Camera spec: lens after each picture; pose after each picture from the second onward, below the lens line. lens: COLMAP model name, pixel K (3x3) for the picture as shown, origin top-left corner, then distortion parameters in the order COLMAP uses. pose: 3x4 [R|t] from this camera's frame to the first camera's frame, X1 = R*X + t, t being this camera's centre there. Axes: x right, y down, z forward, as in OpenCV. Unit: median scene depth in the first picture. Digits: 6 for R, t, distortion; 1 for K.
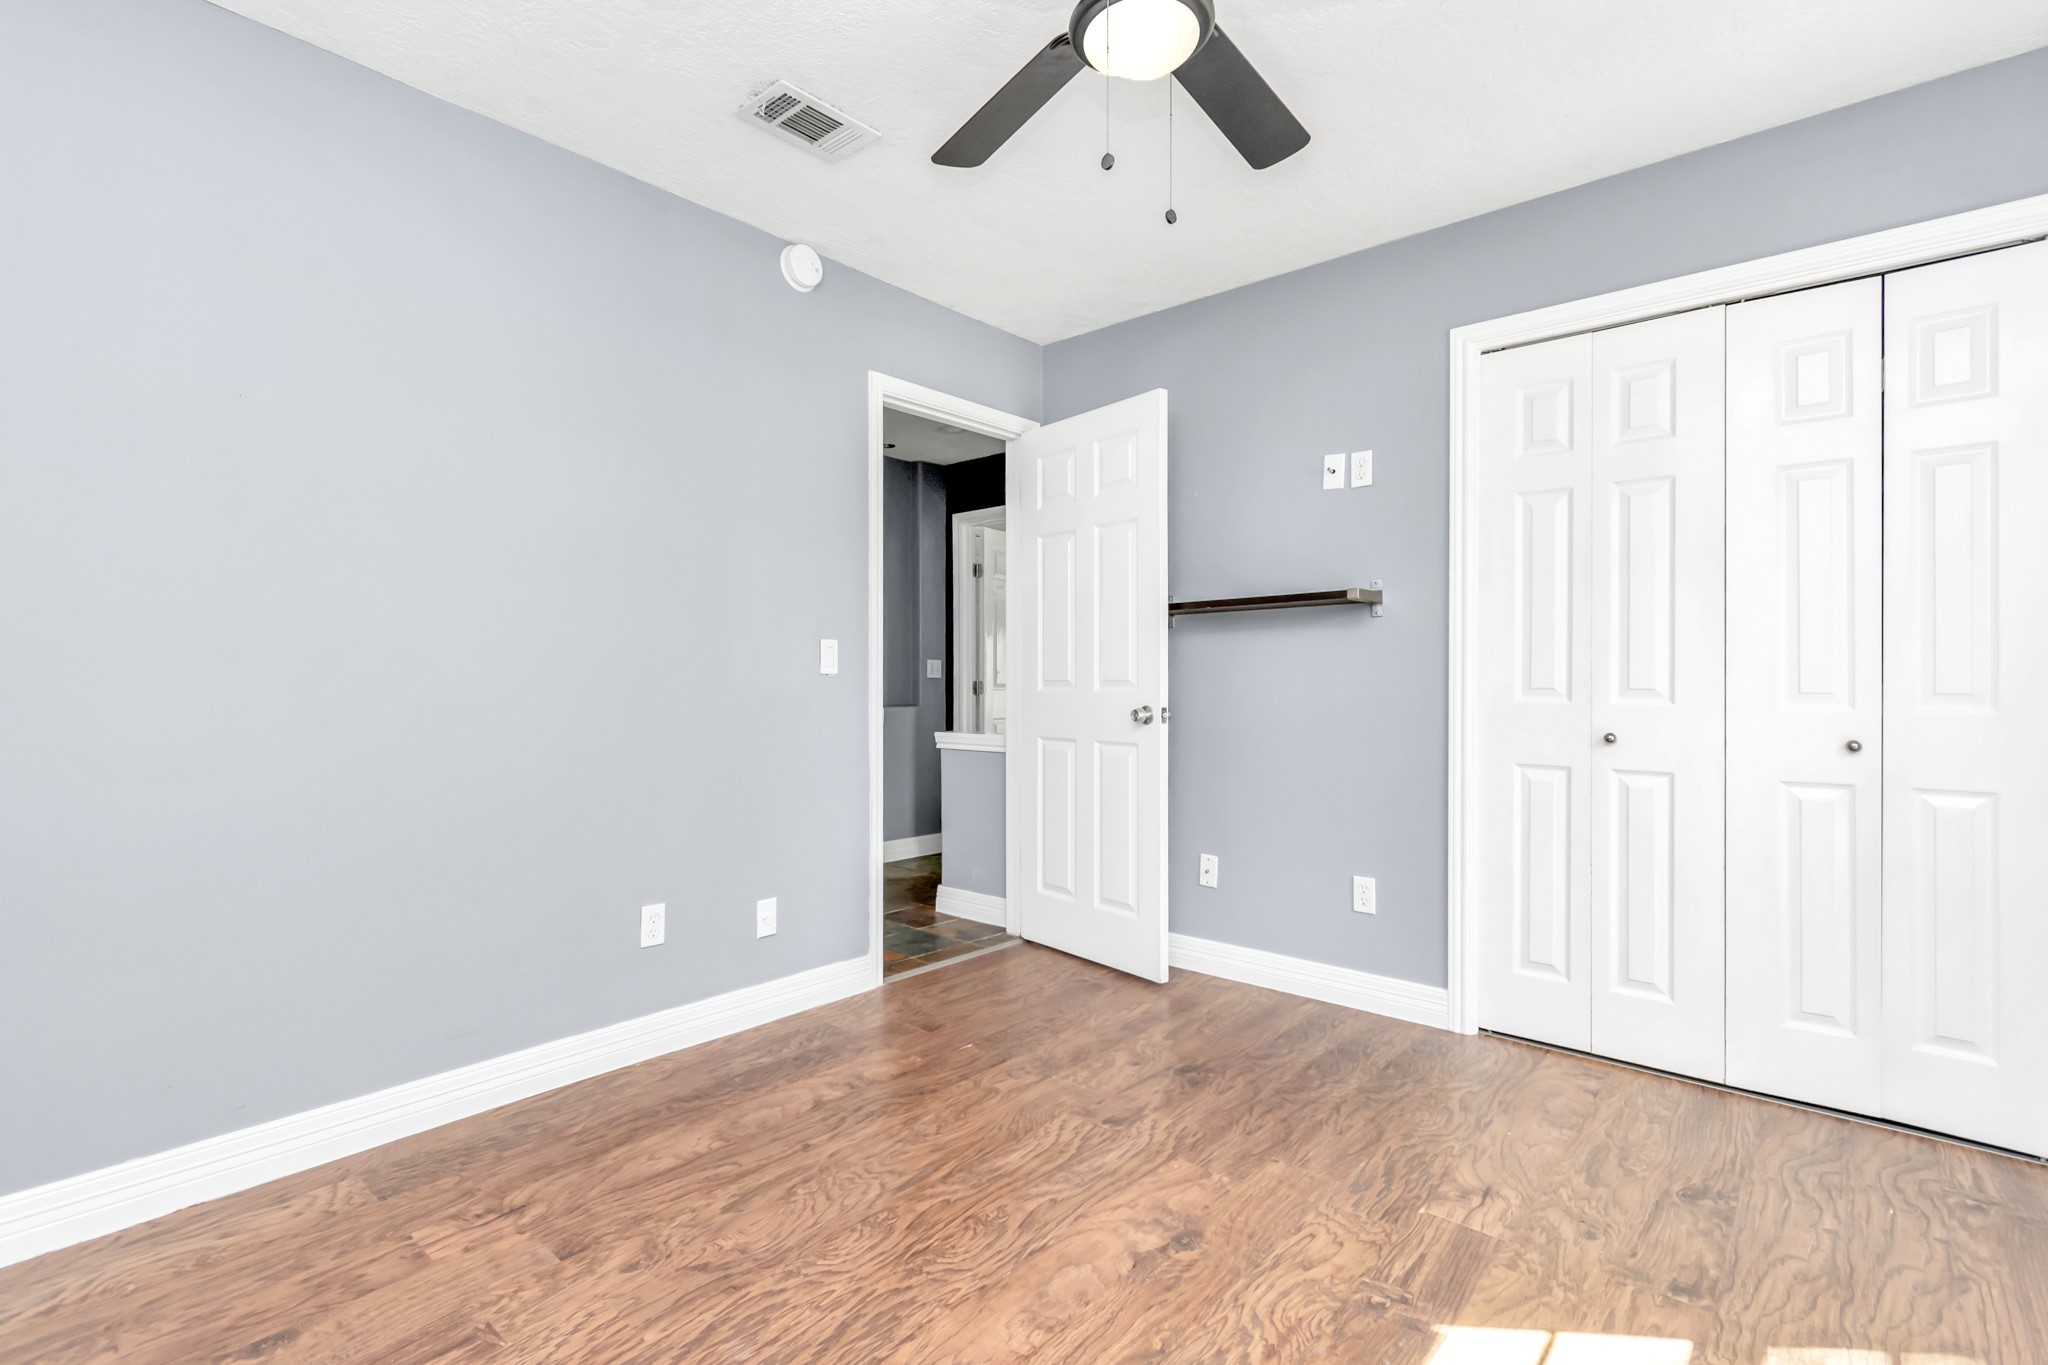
lens RADIAL K [[897.3, 0, 1024.0], [0, 897.3, 682.5], [0, 0, 1]] dist [0.005644, -0.003176]
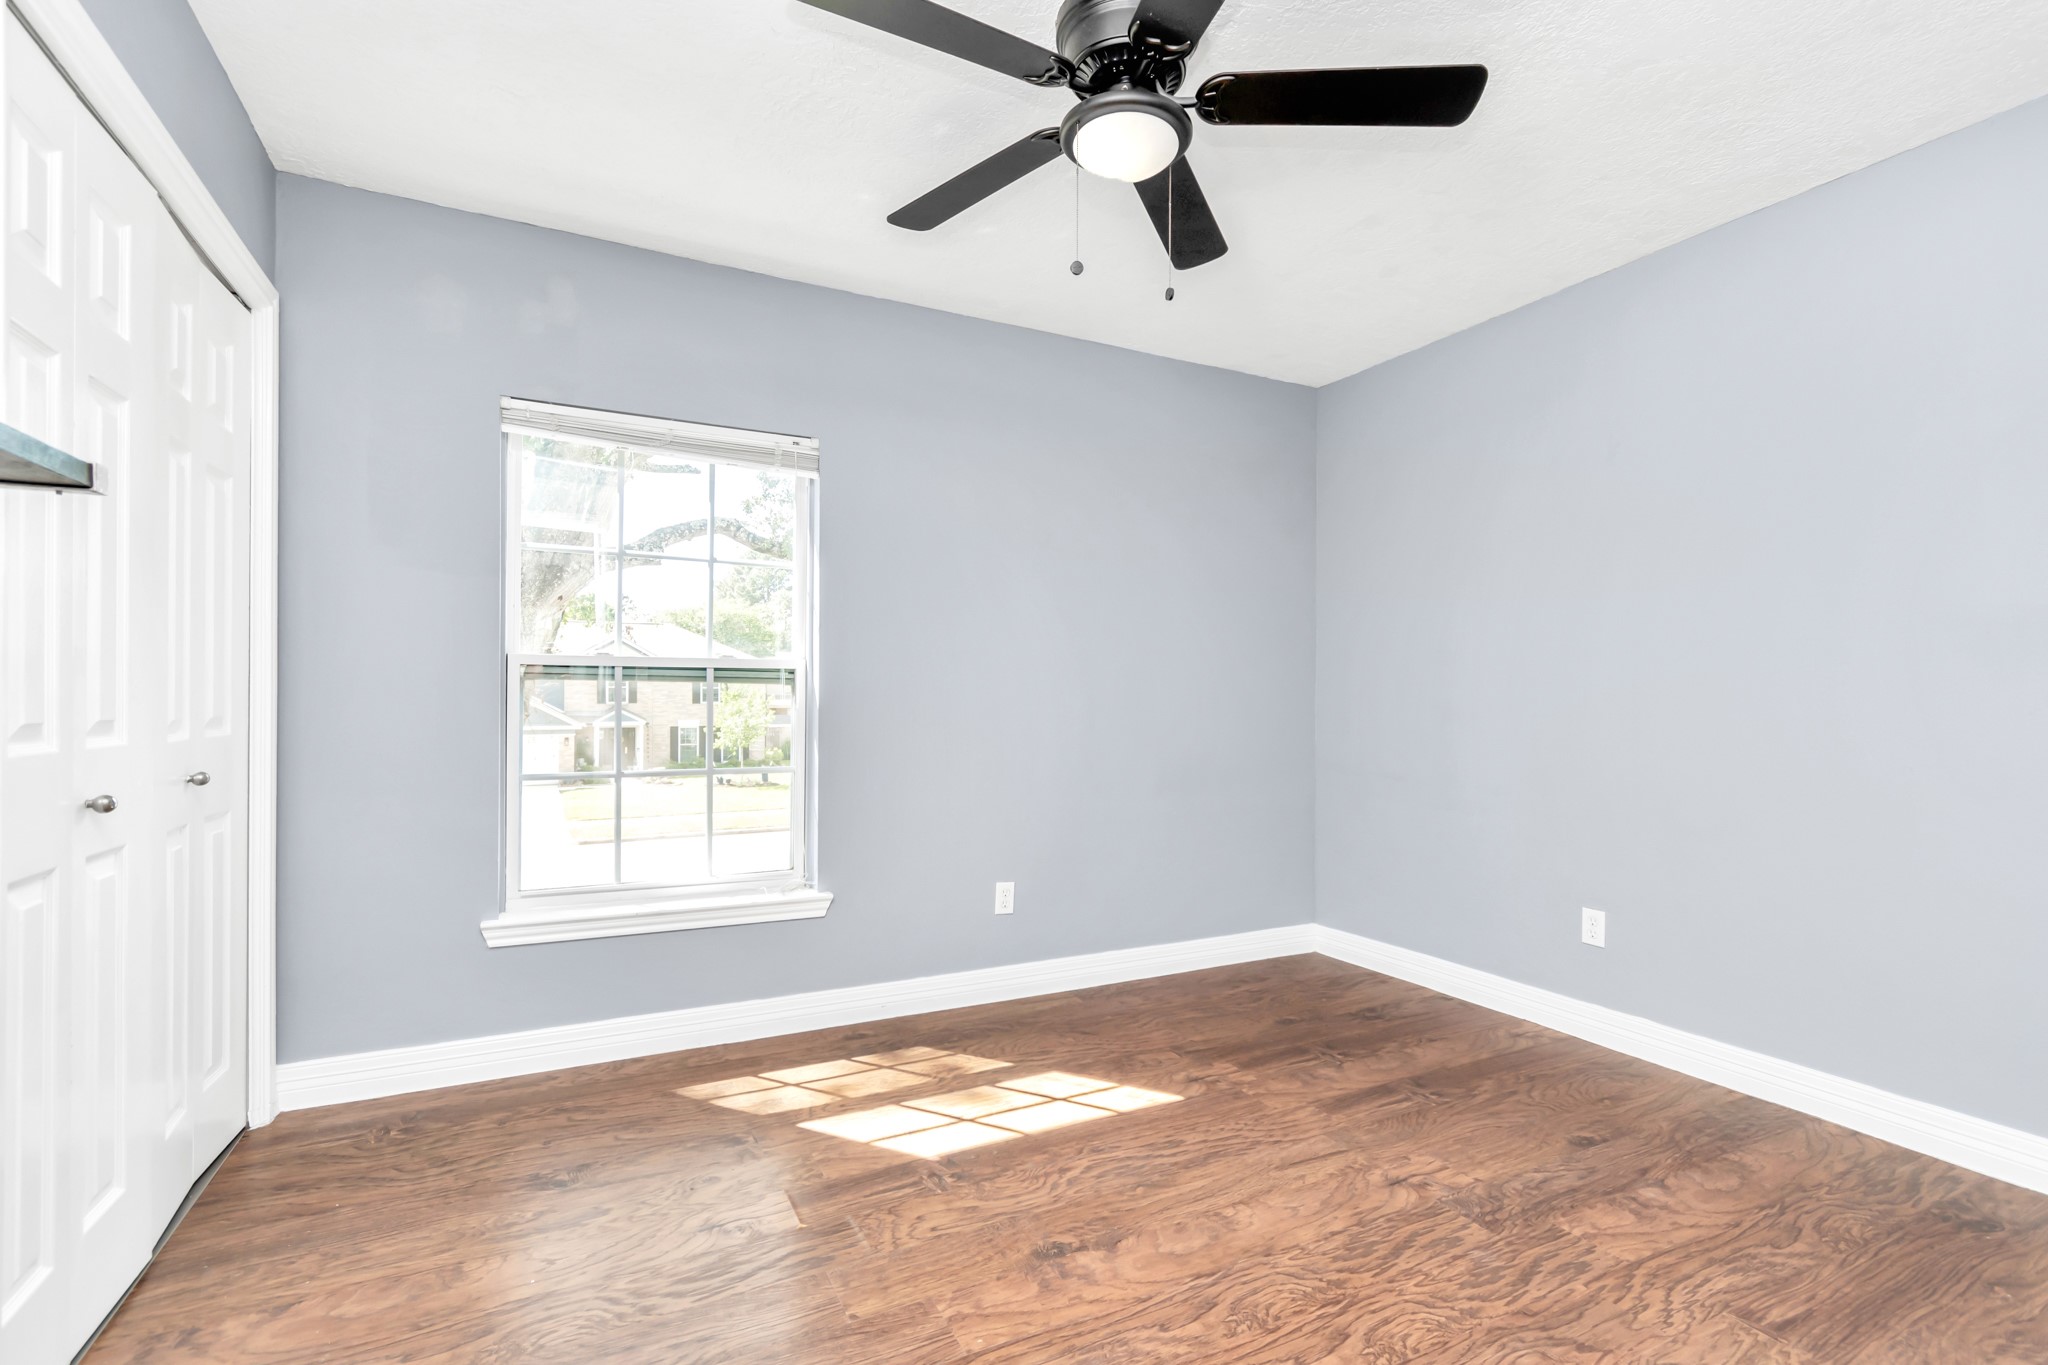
lens RADIAL K [[897.3, 0, 1024.0], [0, 897.3, 682.5], [0, 0, 1]] dist [0.005644, -0.003176]
pose [[-0.919387, -0.001889, 0.393349, -0.191776], [-0.006956, 0.999910, -0.011456, -0.004178], [-0.393292, -0.013268, -0.919318, 2.022223]]
